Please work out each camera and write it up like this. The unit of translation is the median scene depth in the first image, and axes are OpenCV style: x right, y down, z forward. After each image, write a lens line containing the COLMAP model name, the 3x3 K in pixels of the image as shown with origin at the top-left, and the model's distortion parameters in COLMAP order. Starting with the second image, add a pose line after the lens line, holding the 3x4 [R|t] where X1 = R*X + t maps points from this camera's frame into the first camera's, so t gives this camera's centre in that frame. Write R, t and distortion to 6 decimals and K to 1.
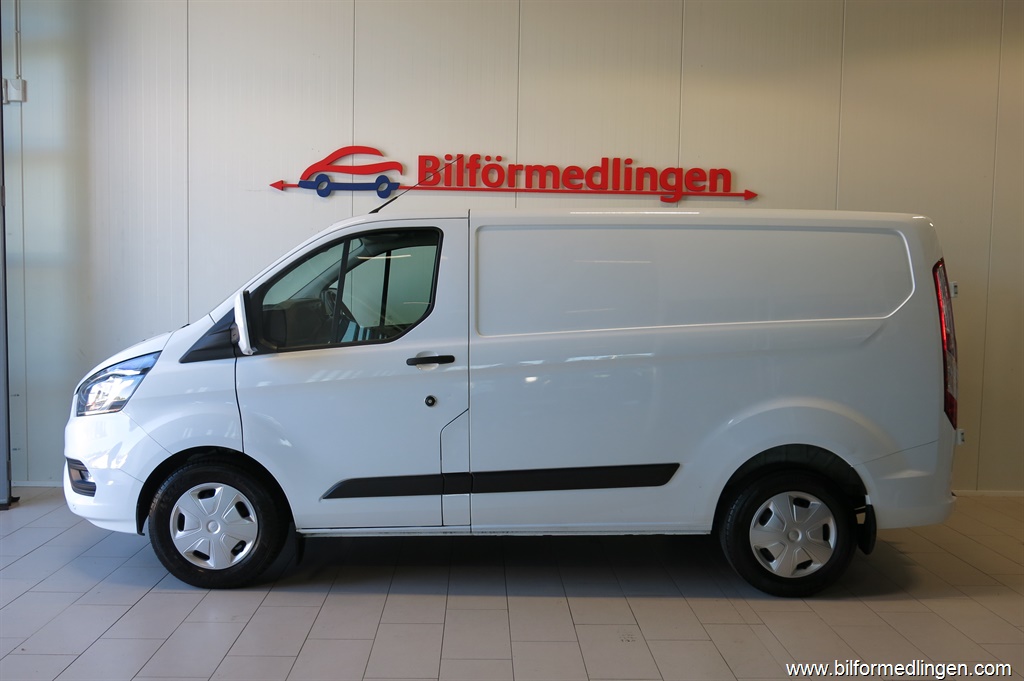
lens RADIAL K [[929.2, 0, 505.7], [0, 929.2, 337.4], [0, 0, 1]] dist [-0.002740, -0.011660]
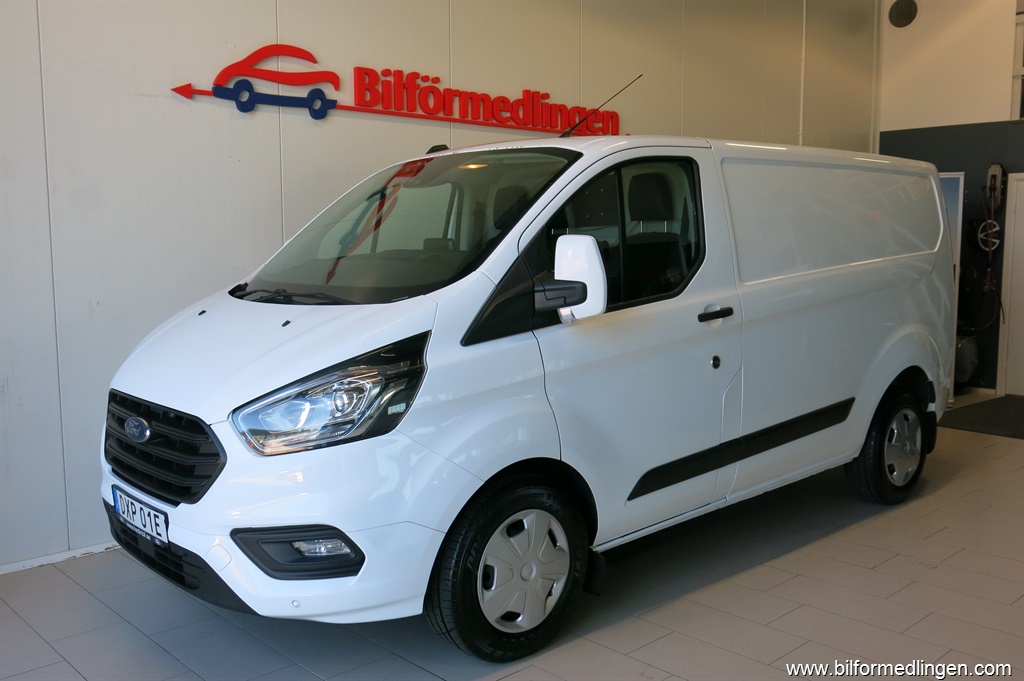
lens RADIAL K [[929.2, 0, 505.7], [0, 929.2, 337.4], [0, 0, 1]] dist [-0.002740, -0.011660]
pose [[0.753289, -0.088187, 0.651751, -0.525170], [0.056789, 0.995990, 0.069130, -0.016436], [-0.655234, -0.015062, 0.755276, 0.325089]]
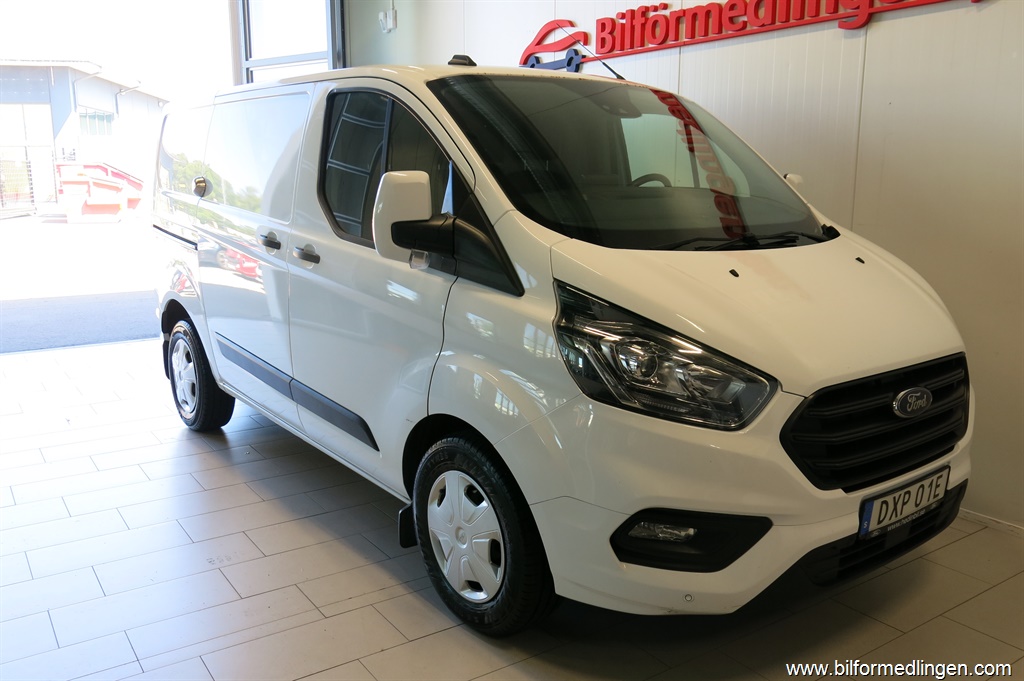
lens RADIAL K [[850.7, 0, 522.6], [0, 850.7, 334.9], [0, 0, 1]] dist [0.002022, -0.005658]
pose [[0.549082, 0.136425, -0.824559, 0.565356], [-0.041666, 0.989829, 0.136024, -0.008415], [0.834730, -0.040332, 0.549181, 0.488303]]
